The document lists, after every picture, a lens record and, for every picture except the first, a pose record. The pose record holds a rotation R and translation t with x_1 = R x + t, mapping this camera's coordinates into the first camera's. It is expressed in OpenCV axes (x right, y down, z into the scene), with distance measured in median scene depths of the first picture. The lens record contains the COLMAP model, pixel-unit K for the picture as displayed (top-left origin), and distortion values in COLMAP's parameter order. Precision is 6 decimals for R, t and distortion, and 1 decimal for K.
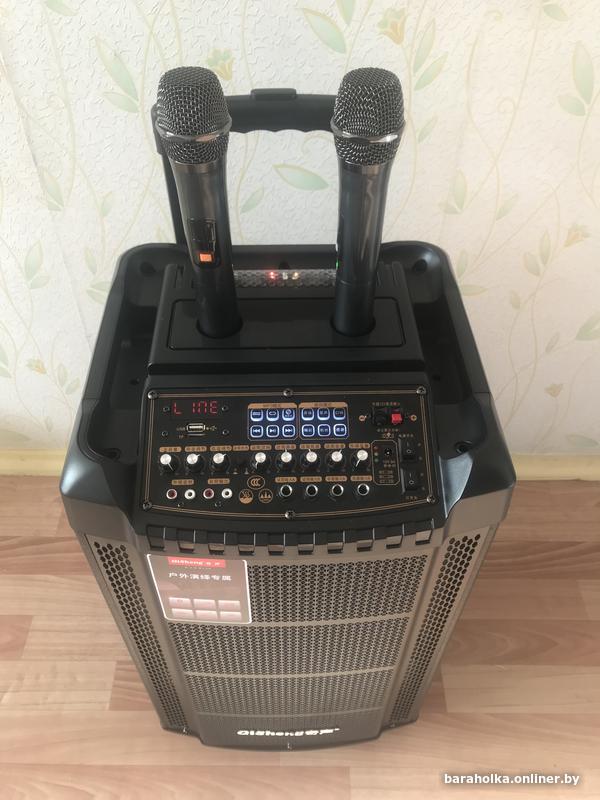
lens RADIAL K [[666.2, 0, 295.8], [0, 666.2, 390.1], [0, 0, 1]] dist [0.026297, -0.008954]
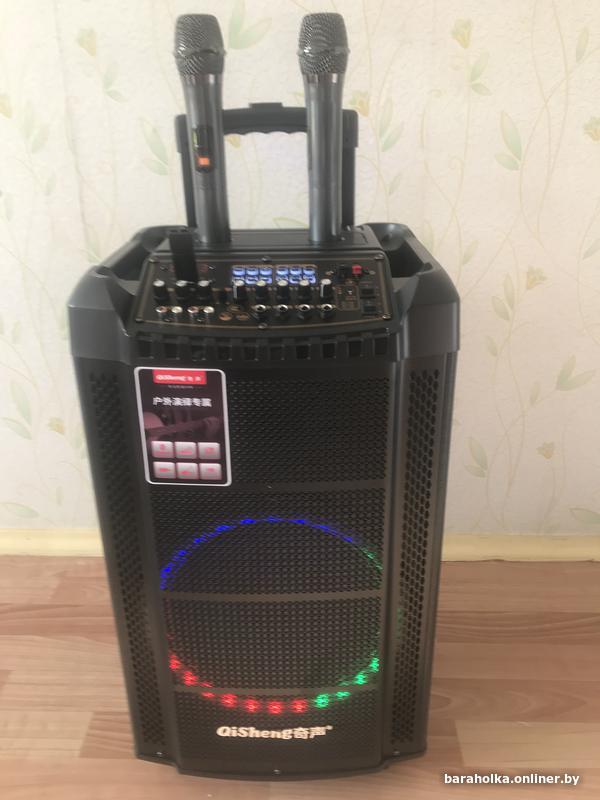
lens RADIAL K [[666.2, 0, 296.4], [0, 666.2, 390.4], [0, 0, 1]] dist [0.026297, -0.008954]
pose [[0.999182, -0.006618, -0.039906, 0.056757], [-0.009978, 0.915719, -0.401696, 0.453501], [0.039201, 0.401765, 0.914903, 0.000326]]
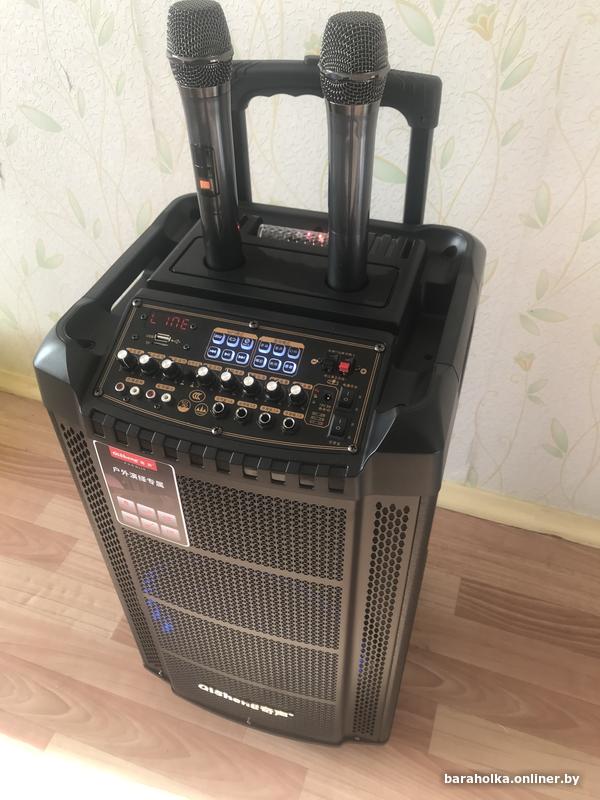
lens RADIAL K [[666.2, 0, 296.4], [0, 666.2, 388.9], [0, 0, 1]] dist [0.026297, -0.008954]
pose [[0.944147, 0.208328, -0.255316, 0.218544], [-0.226254, 0.973135, -0.042636, 0.084713], [0.239574, 0.098021, 0.965917, 0.013760]]
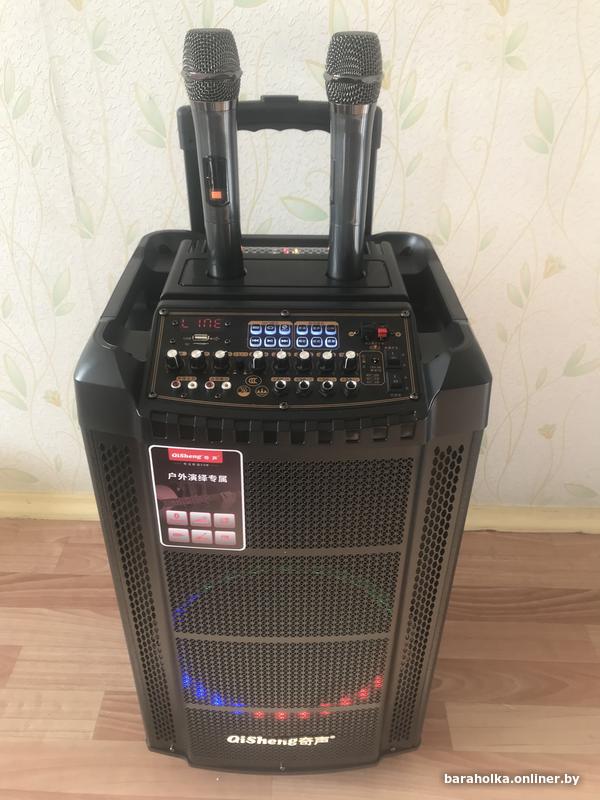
lens RADIAL K [[666.2, 0, 295.8], [0, 666.2, 389.0], [0, 0, 1]] dist [0.026297, -0.008954]
pose [[0.999746, 0.015716, -0.016145, 0.017084], [-0.019043, 0.972372, -0.232657, 0.249687], [0.012043, 0.232906, 0.972425, -0.034458]]
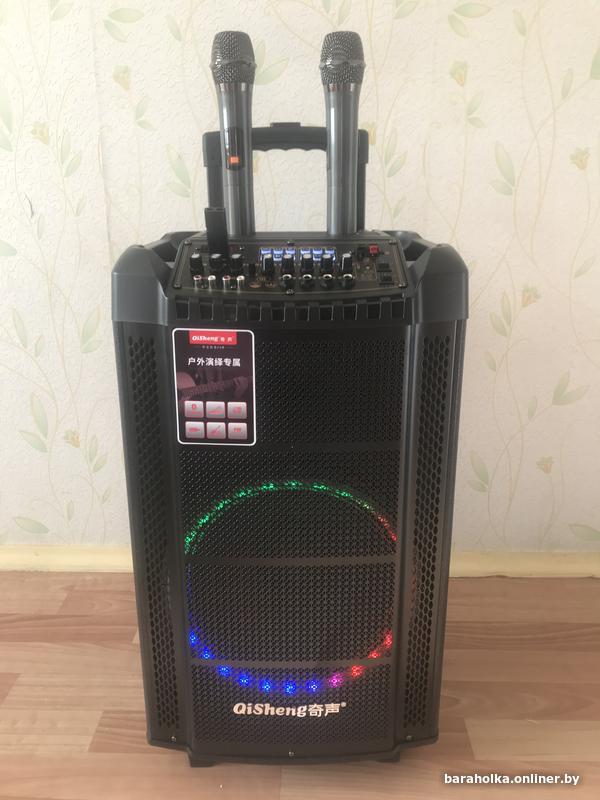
lens RADIAL K [[666.2, 0, 293.7], [0, 666.2, 388.7], [0, 0, 1]] dist [0.026297, -0.008954]
pose [[0.999532, -0.000982, -0.030567, 0.022228], [-0.014500, 0.864783, -0.501936, 0.591892], [0.026926, 0.502144, 0.864365, 0.003600]]
